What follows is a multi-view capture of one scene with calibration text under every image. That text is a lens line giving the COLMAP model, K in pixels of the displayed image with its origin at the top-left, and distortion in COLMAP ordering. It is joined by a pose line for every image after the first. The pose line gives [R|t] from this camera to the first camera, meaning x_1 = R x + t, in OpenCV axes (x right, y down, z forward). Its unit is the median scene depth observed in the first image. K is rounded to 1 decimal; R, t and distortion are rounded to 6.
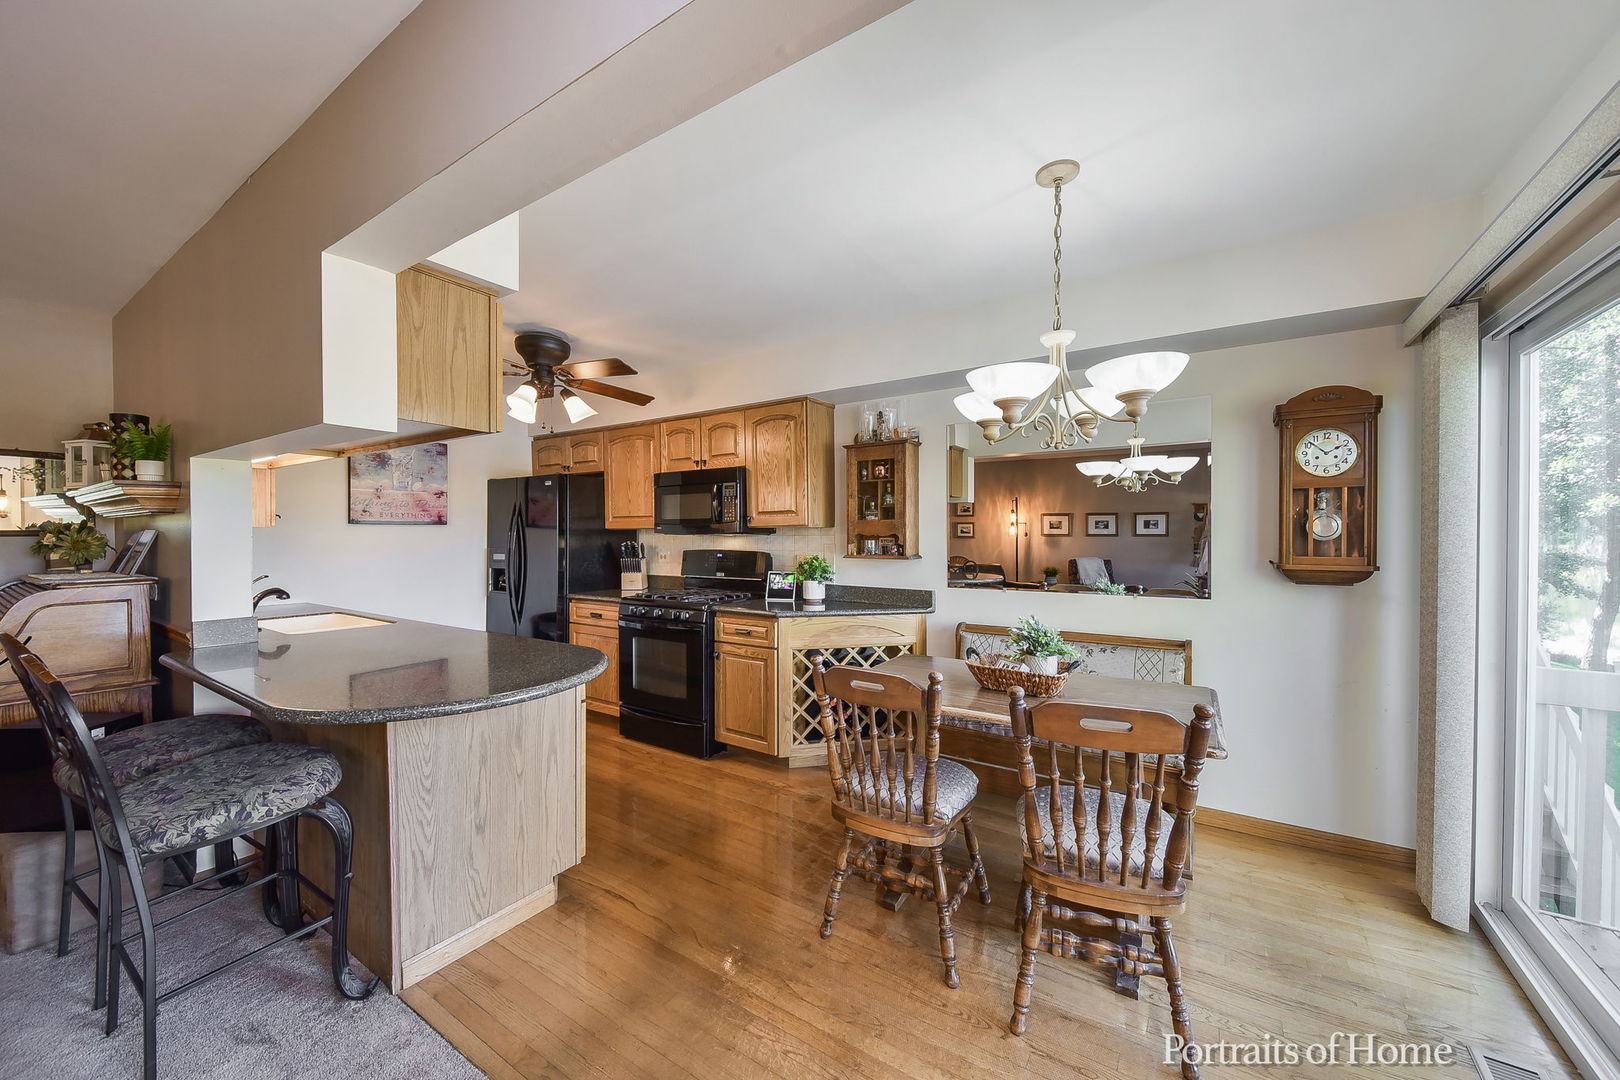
lens RADIAL K [[583.0, 0, 808.6], [0, 583.0, 542.9], [0, 0, 1]] dist [0.018586, -0.007454]
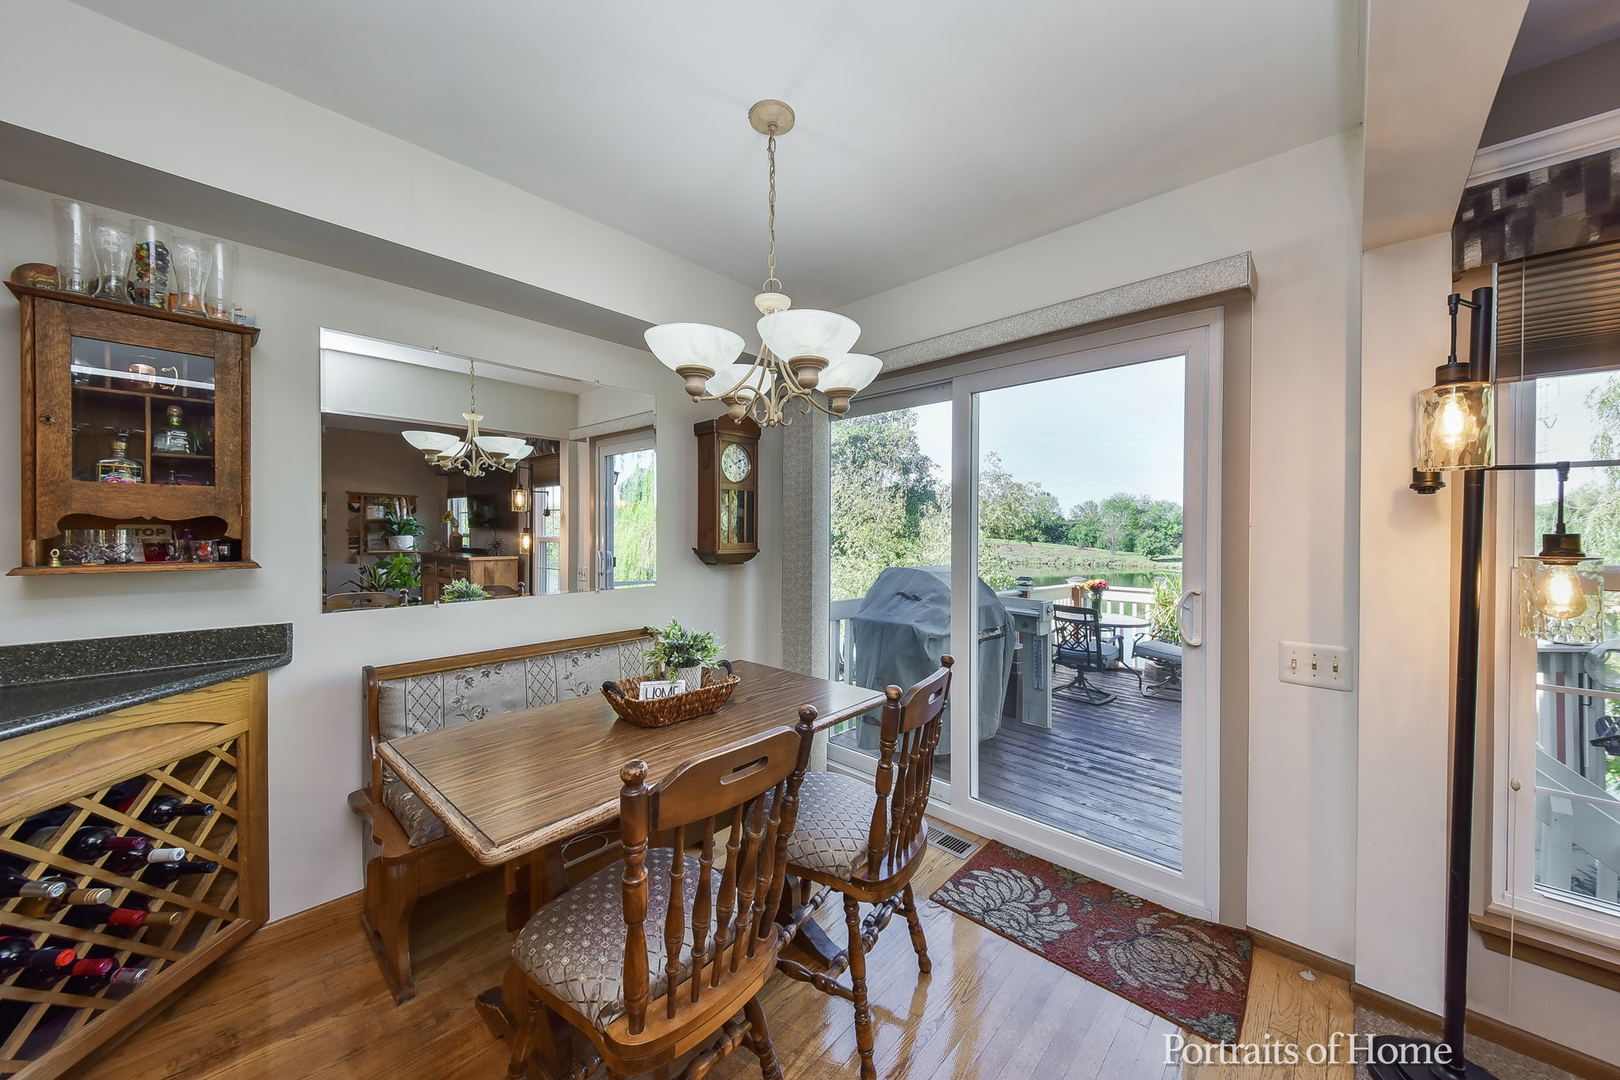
lens RADIAL K [[560.6, 0, 827.6], [0, 560.6, 535.6], [0, 0, 1]] dist [0.015649, -0.008506]
pose [[0.154446, -0.006118, 0.987982, -0.205537], [0.008087, 0.999955, 0.004928, 0.001939], [-0.987968, 0.007229, 0.154489, 0.388561]]
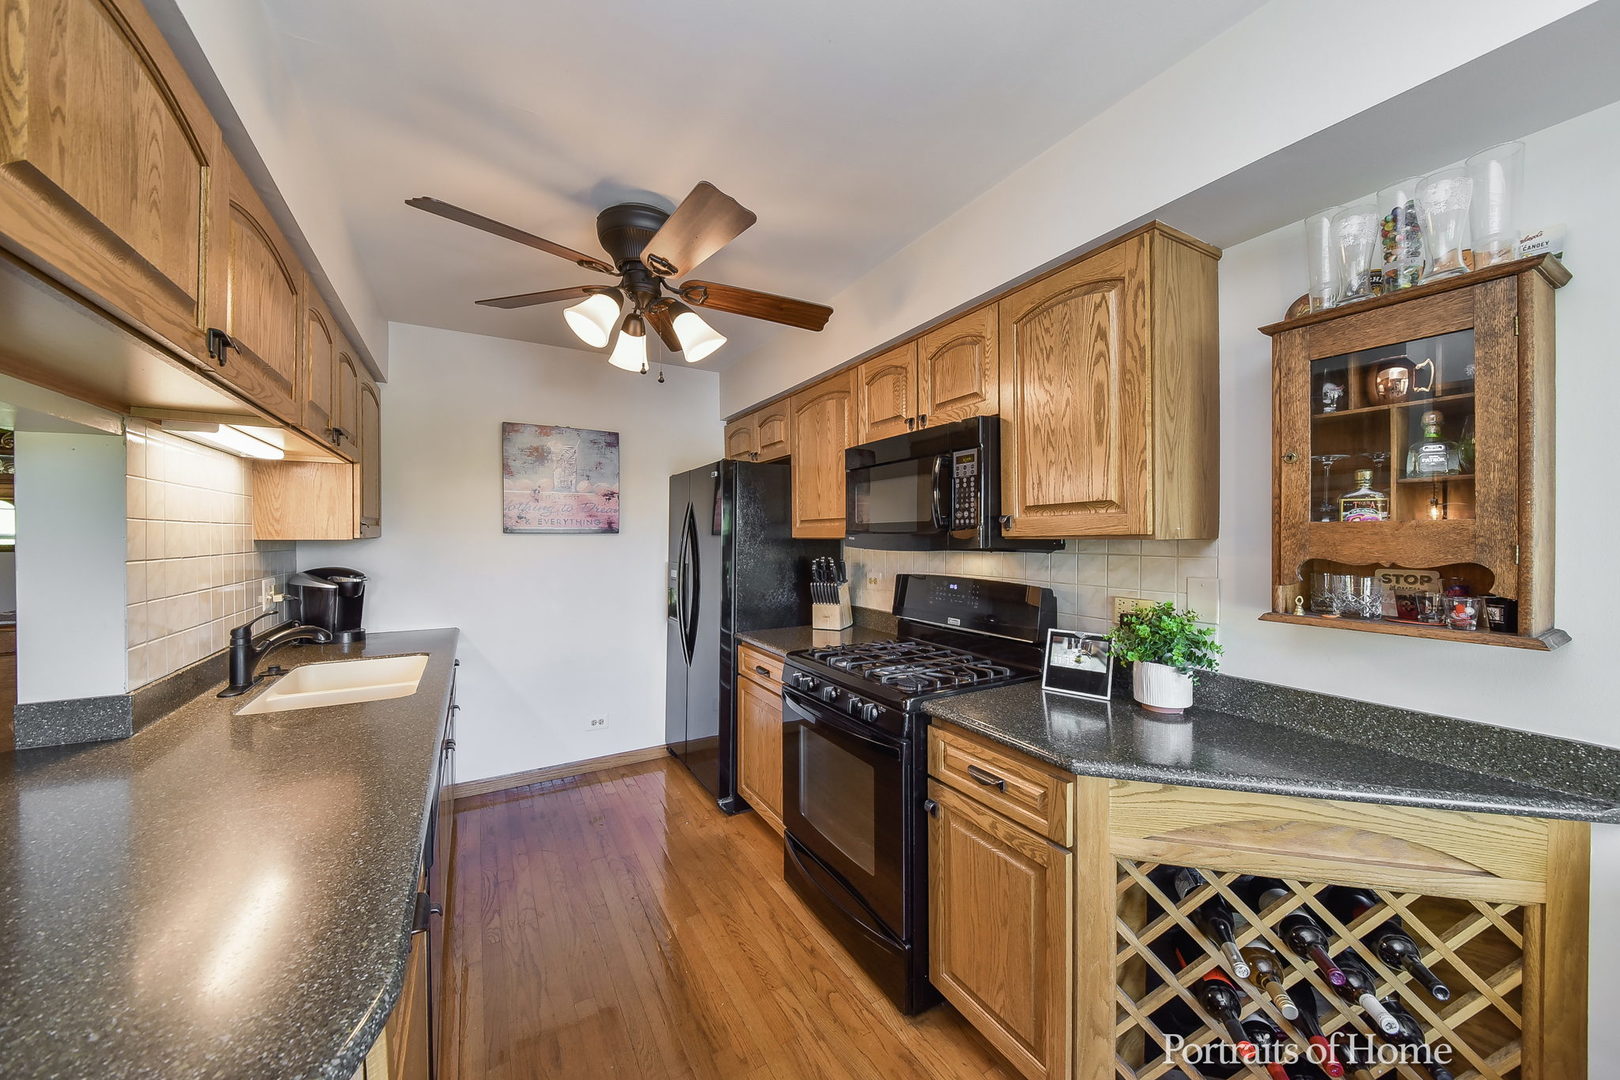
lens RADIAL K [[583.0, 0, 808.6], [0, 583.0, 542.9], [0, 0, 1]] dist [0.018586, -0.007454]
pose [[0.898649, 0.004442, -0.438645, -0.035929], [-0.006560, 0.999973, -0.003312, -0.020366], [0.438619, 0.005854, 0.898654, 0.489671]]
